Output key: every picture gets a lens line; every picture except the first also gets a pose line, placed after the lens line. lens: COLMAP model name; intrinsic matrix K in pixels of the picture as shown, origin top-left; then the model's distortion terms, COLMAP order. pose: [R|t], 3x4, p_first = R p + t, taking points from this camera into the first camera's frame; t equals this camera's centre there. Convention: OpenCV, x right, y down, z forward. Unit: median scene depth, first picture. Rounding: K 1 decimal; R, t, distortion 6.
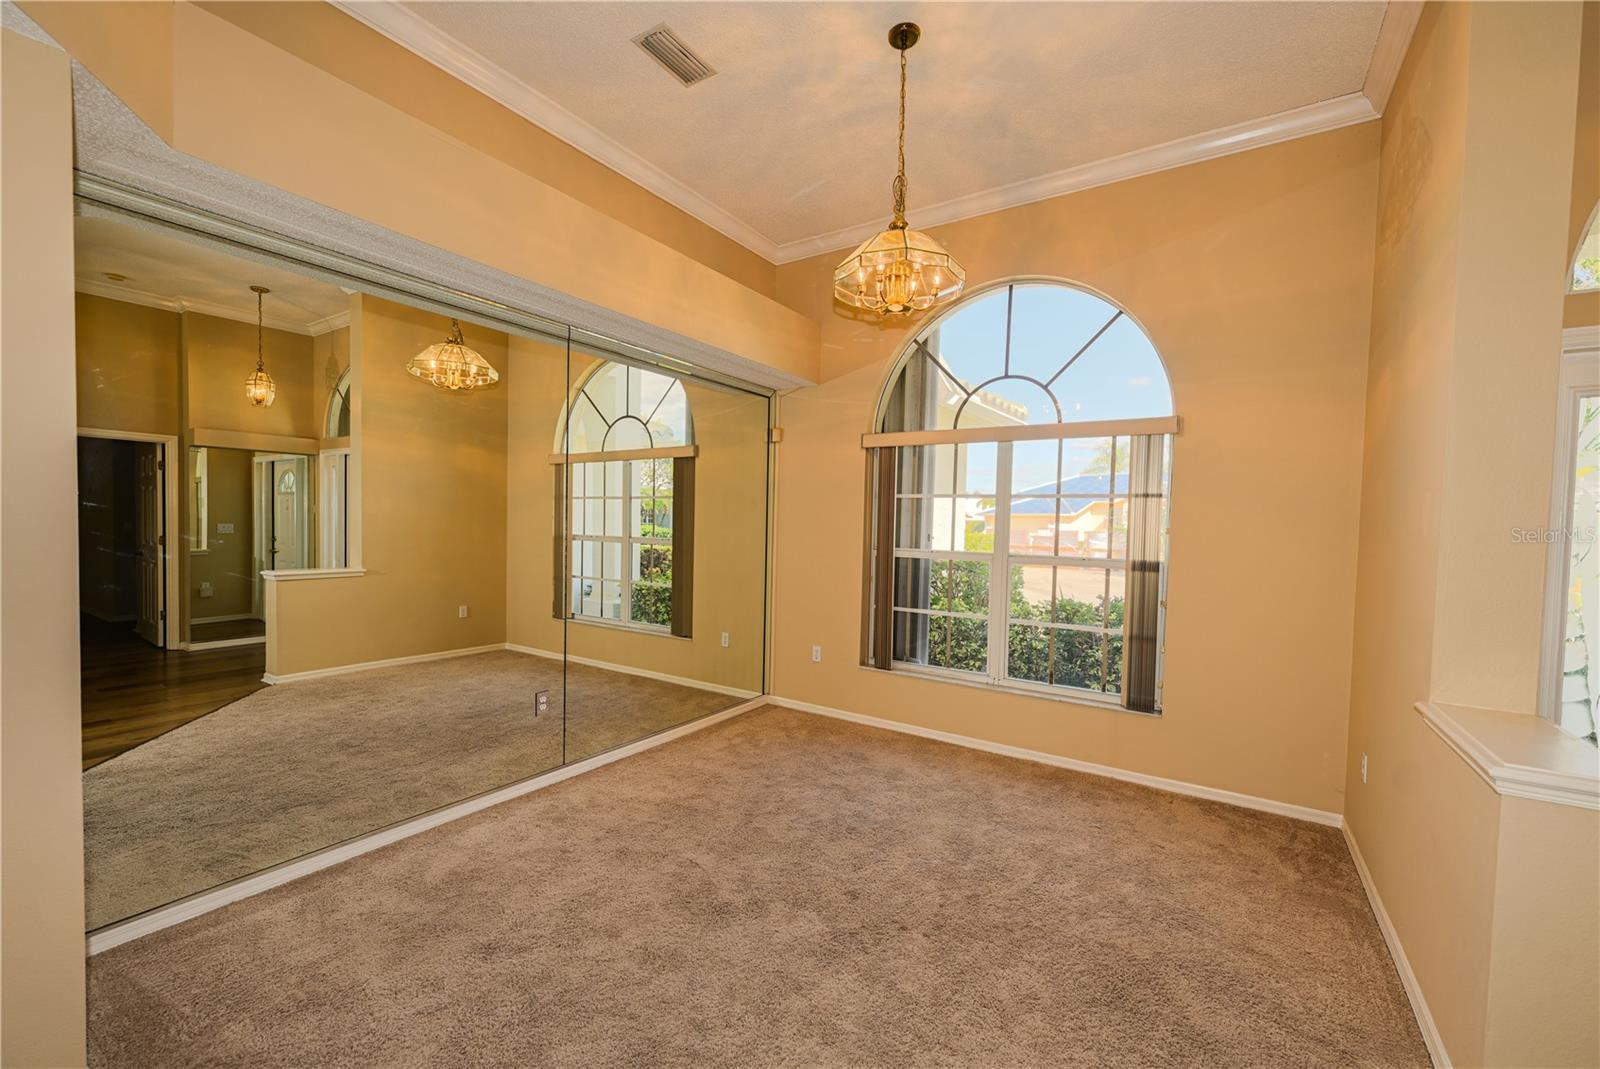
lens RADIAL K [[635.6, 0, 812.4], [0, 635.6, 541.4], [0, 0, 1]] dist [-0.000116, 0.000214]
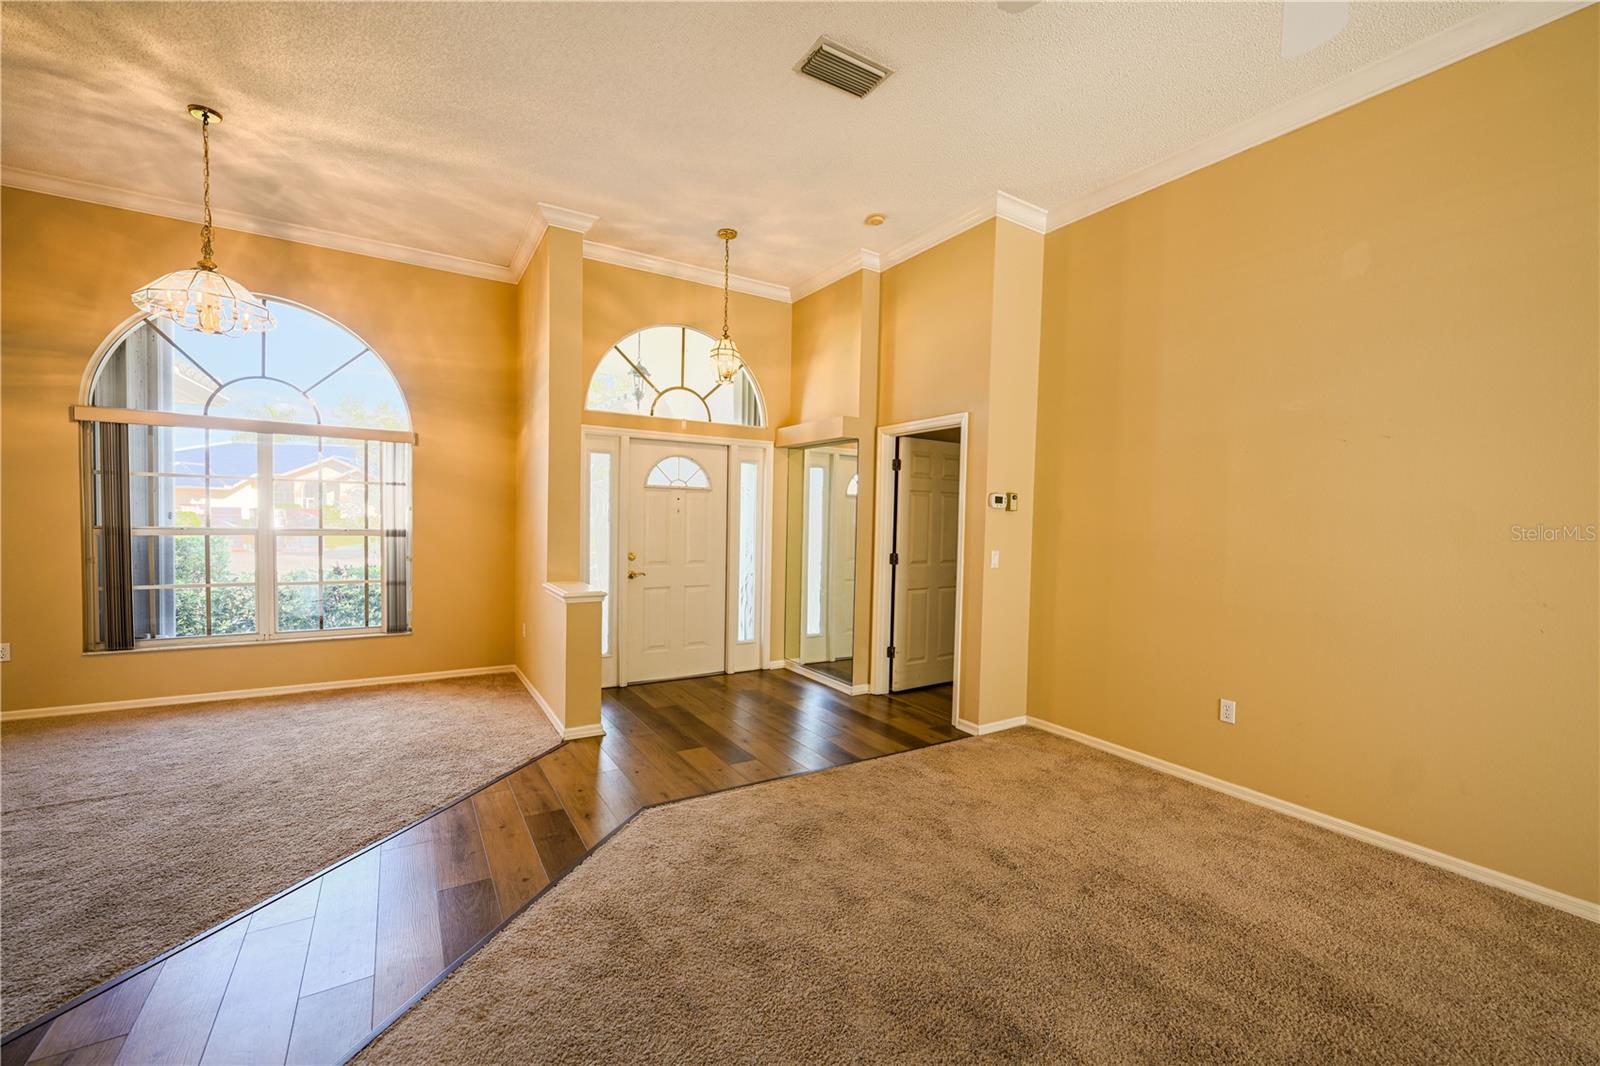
lens RADIAL K [[635.6, 0, 796.3], [0, 635.6, 543.2], [0, 0, 1]] dist [-0.000116, 0.000214]
pose [[0.423016, -0.052587, 0.904595, -0.399889], [0.015924, 0.998592, 0.050605, 0.003261], [-0.905982, -0.007002, 0.423258, -0.437420]]
